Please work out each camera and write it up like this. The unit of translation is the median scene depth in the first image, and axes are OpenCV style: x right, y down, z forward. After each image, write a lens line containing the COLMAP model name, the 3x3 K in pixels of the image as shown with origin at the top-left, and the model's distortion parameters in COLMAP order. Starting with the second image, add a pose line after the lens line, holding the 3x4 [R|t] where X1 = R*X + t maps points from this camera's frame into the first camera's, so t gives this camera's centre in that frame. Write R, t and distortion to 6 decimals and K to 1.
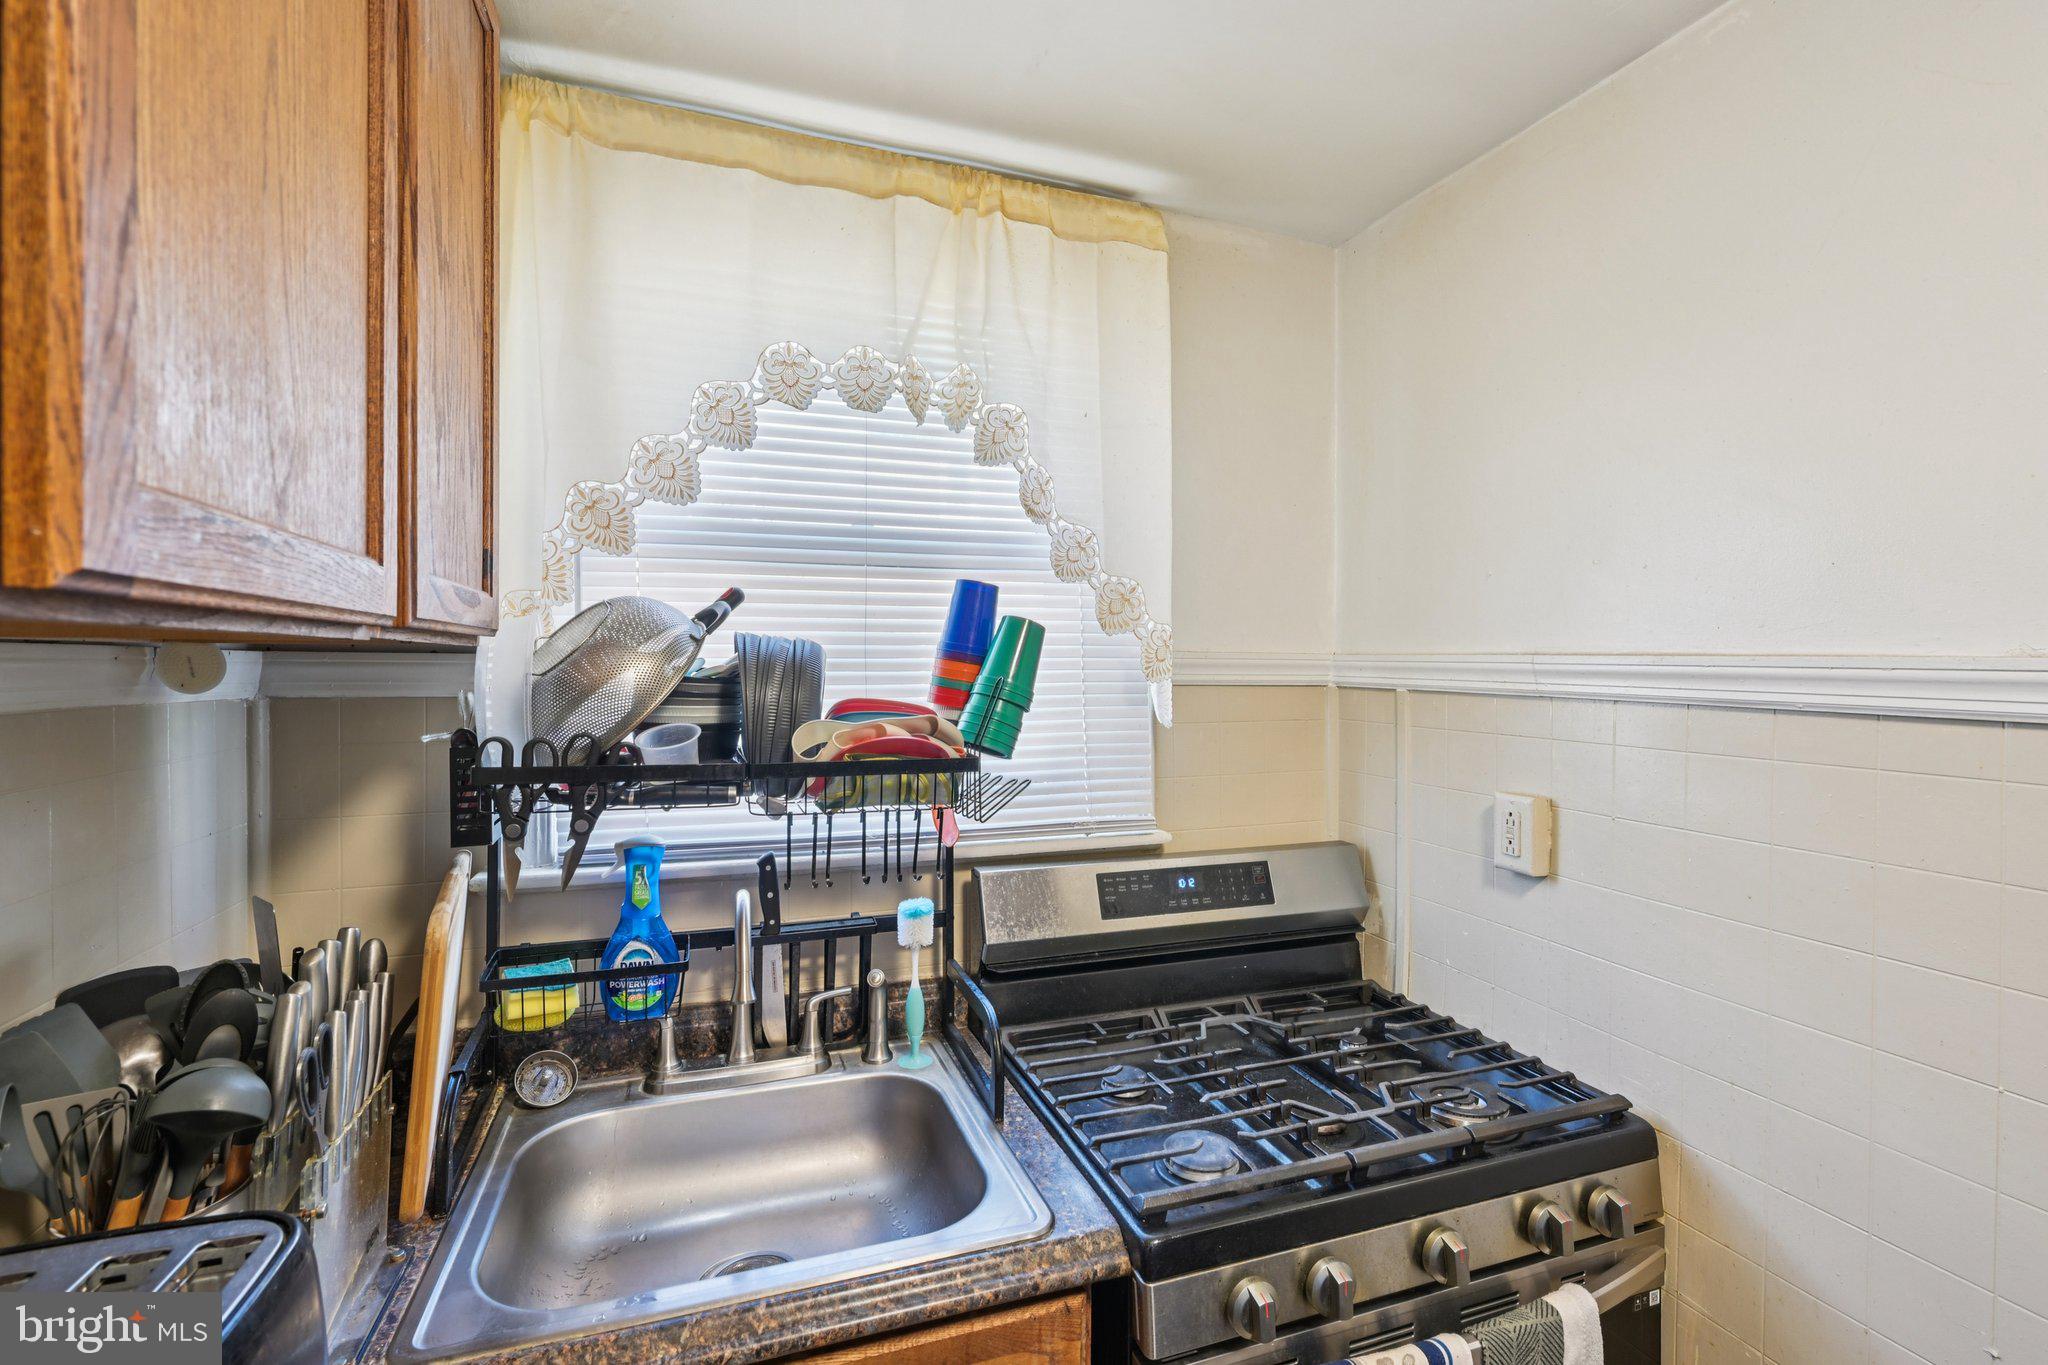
lens RADIAL K [[892.8, 0, 1023.9], [0, 892.8, 661.5], [0, 0, 1]] dist [0.001490, -0.000179]
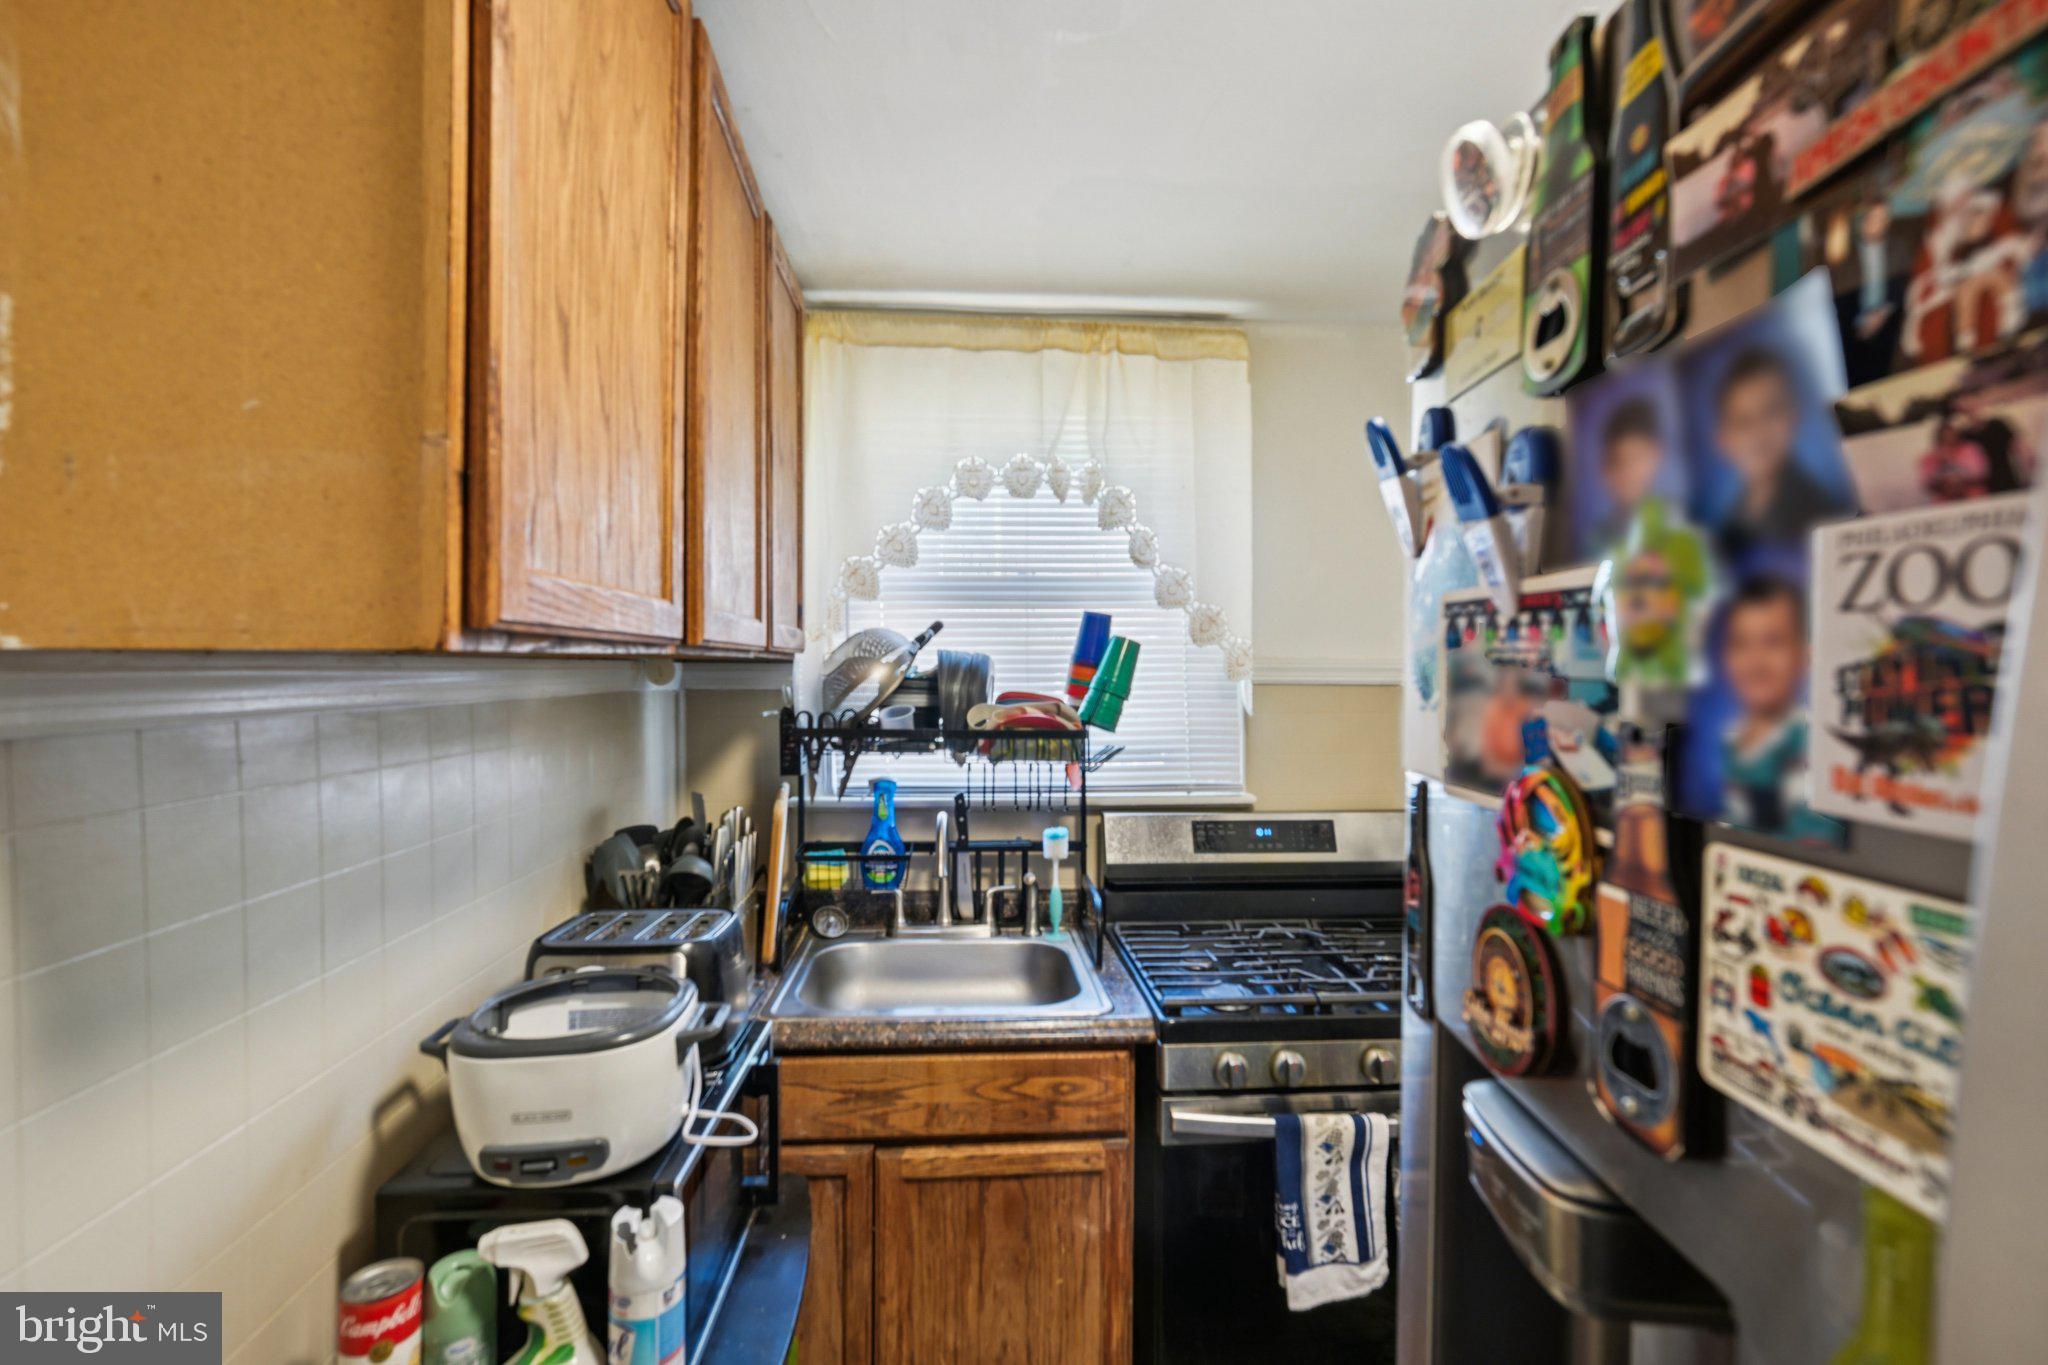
lens RADIAL K [[892.8, 0, 1023.9], [0, 892.8, 661.5], [0, 0, 1]] dist [0.001490, -0.000179]
pose [[0.963132, -0.005785, -0.268969, 0.245367], [0.004333, 0.999973, -0.005991, 0.000054], [0.268996, 0.004605, 0.963130, -0.474422]]
